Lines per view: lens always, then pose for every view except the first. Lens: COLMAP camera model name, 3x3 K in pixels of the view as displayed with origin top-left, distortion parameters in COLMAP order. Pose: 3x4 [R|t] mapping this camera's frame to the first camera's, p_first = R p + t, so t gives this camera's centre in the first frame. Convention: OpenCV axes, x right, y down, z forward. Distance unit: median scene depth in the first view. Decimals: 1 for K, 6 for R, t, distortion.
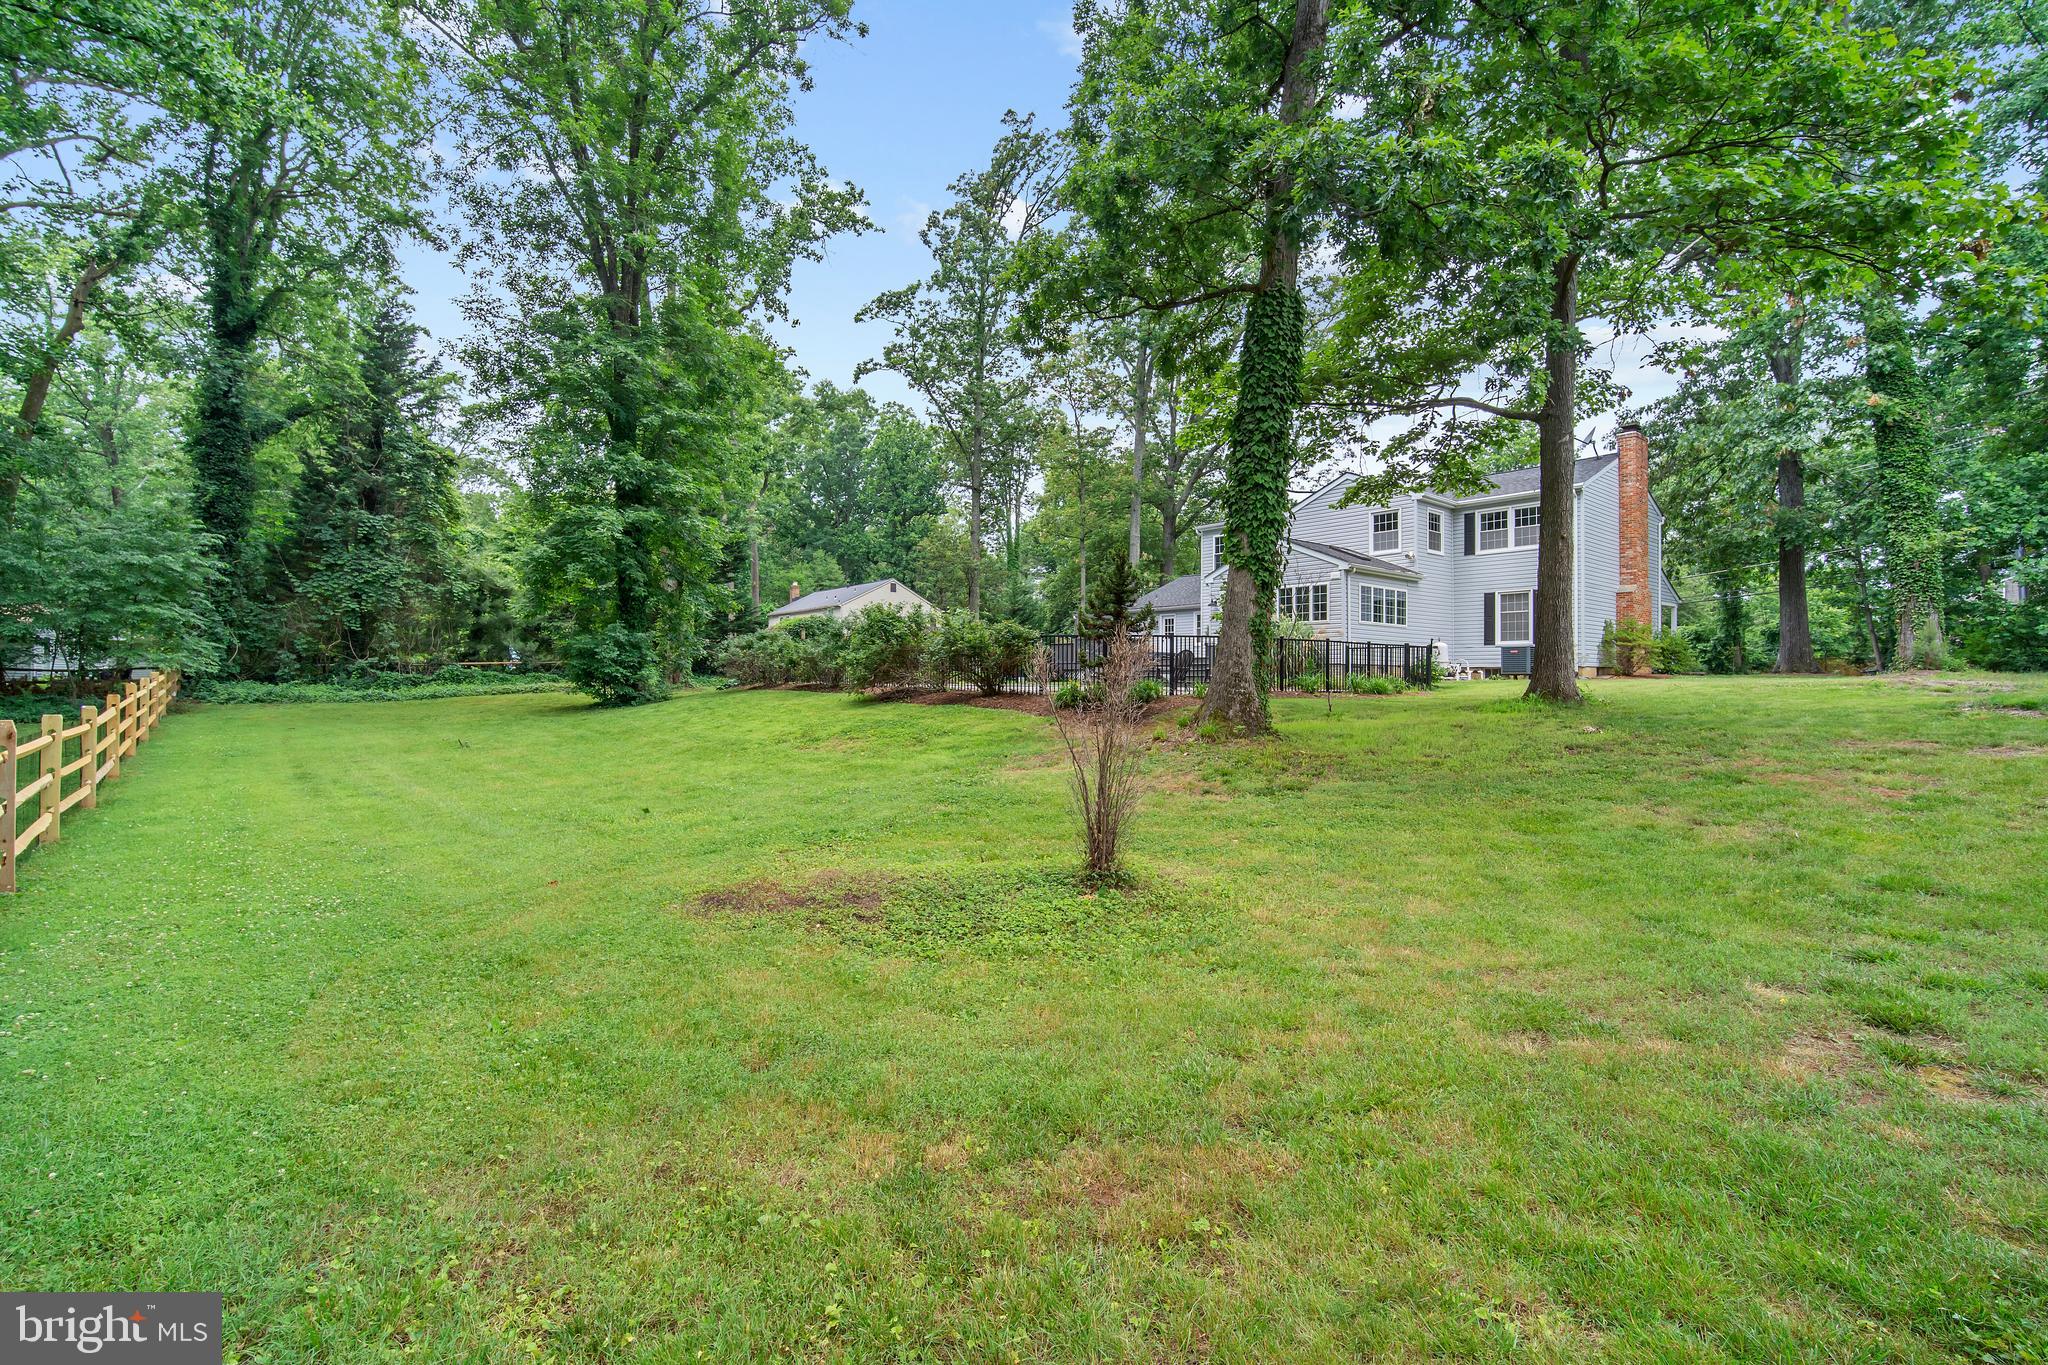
lens RADIAL K [[927.2, 0, 1029.7], [0, 927.2, 653.8], [0, 0, 1]] dist [-0.002232, 0.000474]
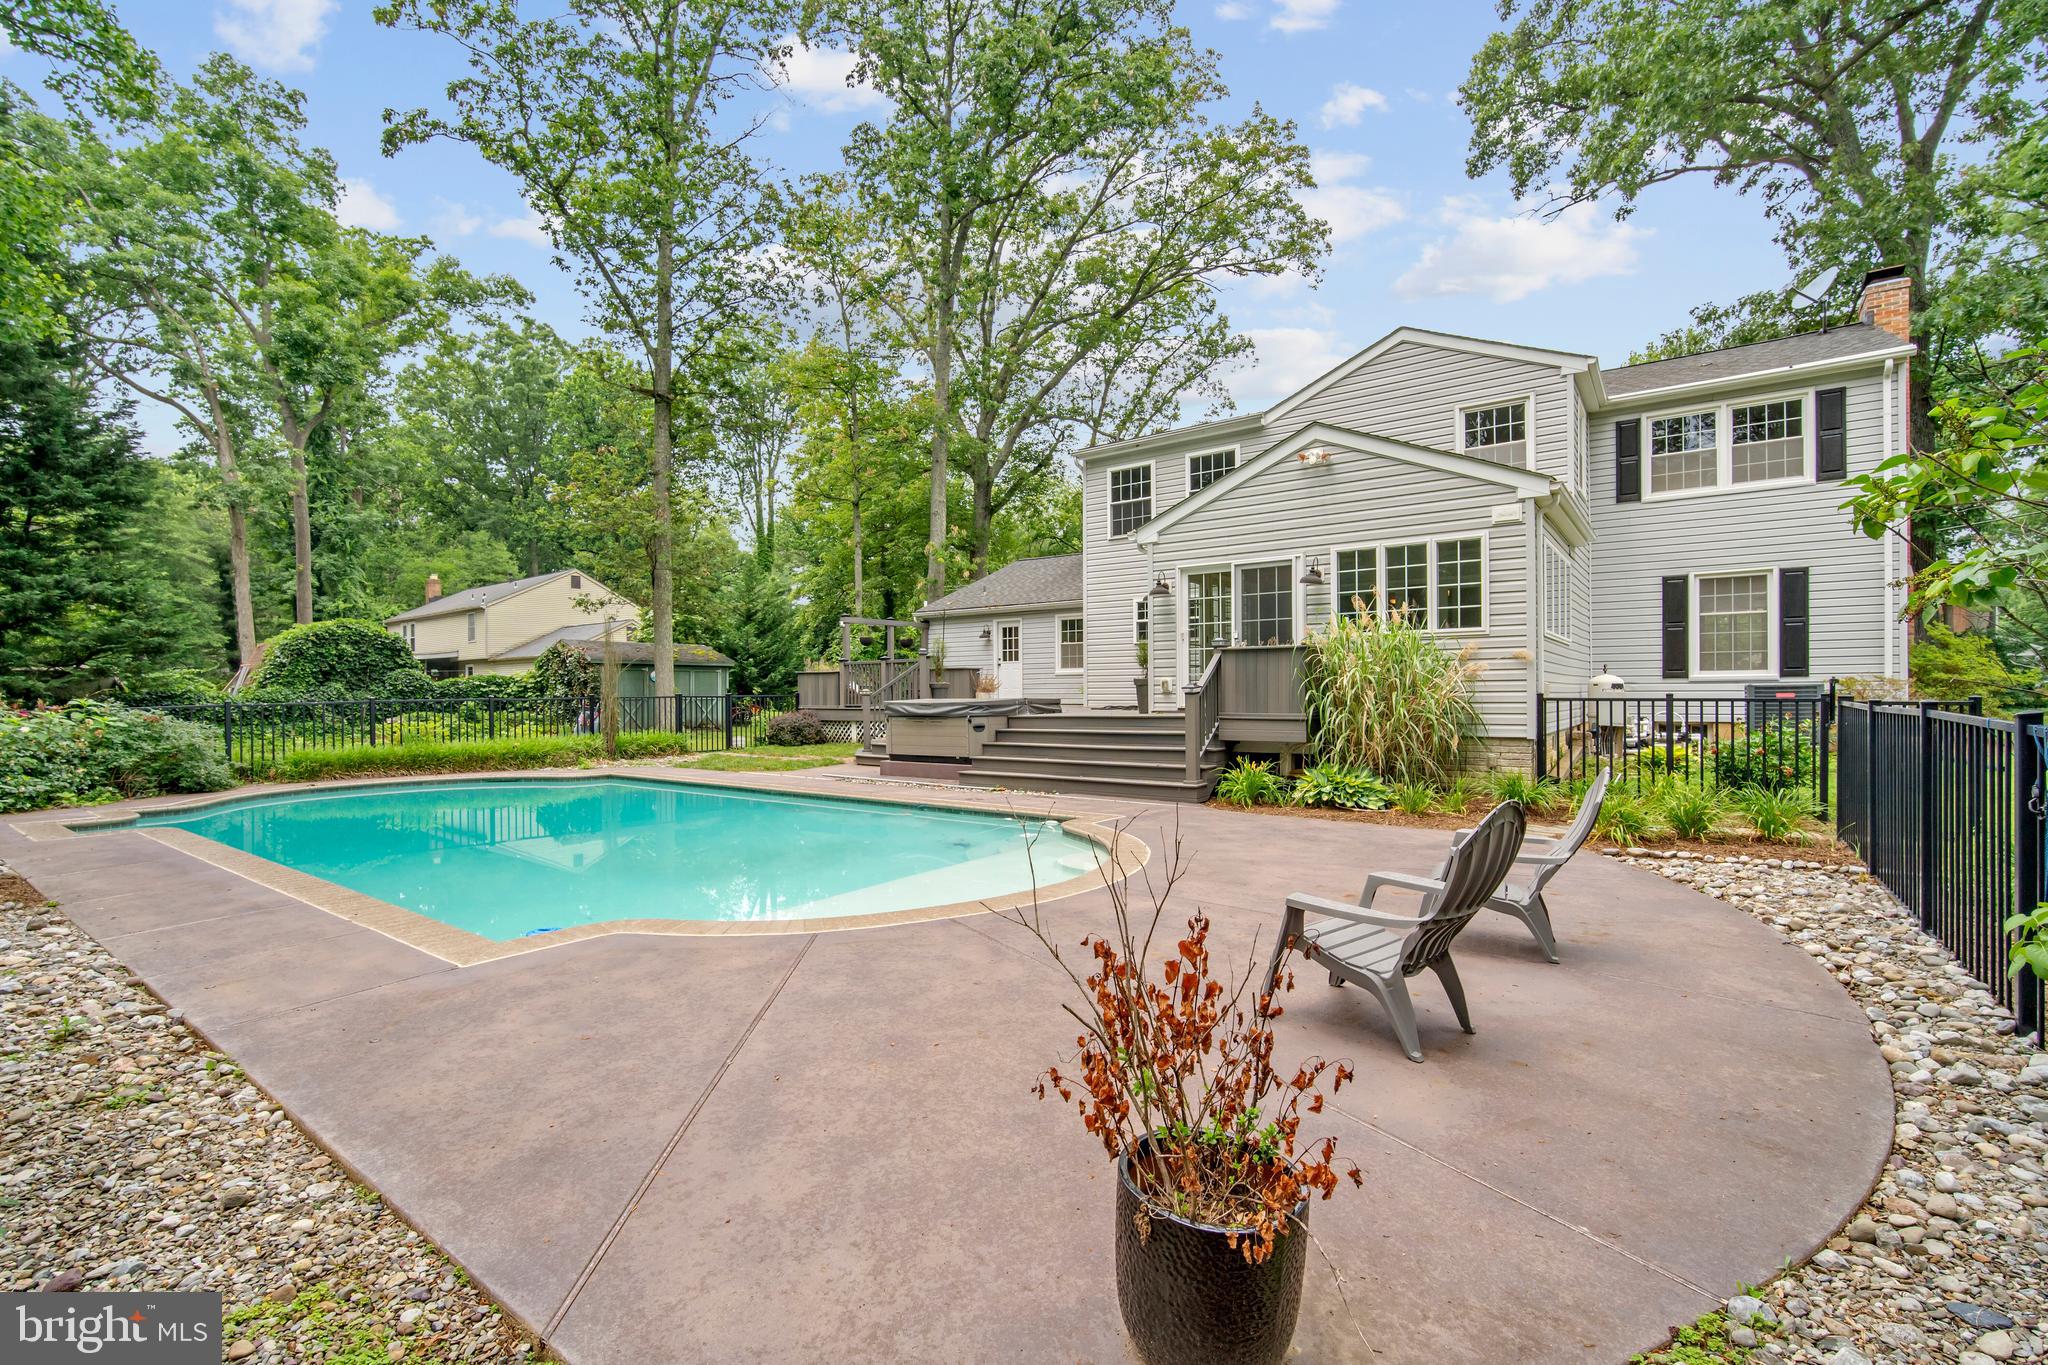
lens RADIAL K [[904.3, 0, 1053.4], [0, 904.3, 683.7], [0, 0, 1]] dist [-0.001859, 0.000006]
pose [[0.964597, -0.011825, 0.263463, 0.020176], [0.006404, 0.999750, 0.021427, -0.010645], [-0.263651, -0.018981, 0.964431, 0.332714]]
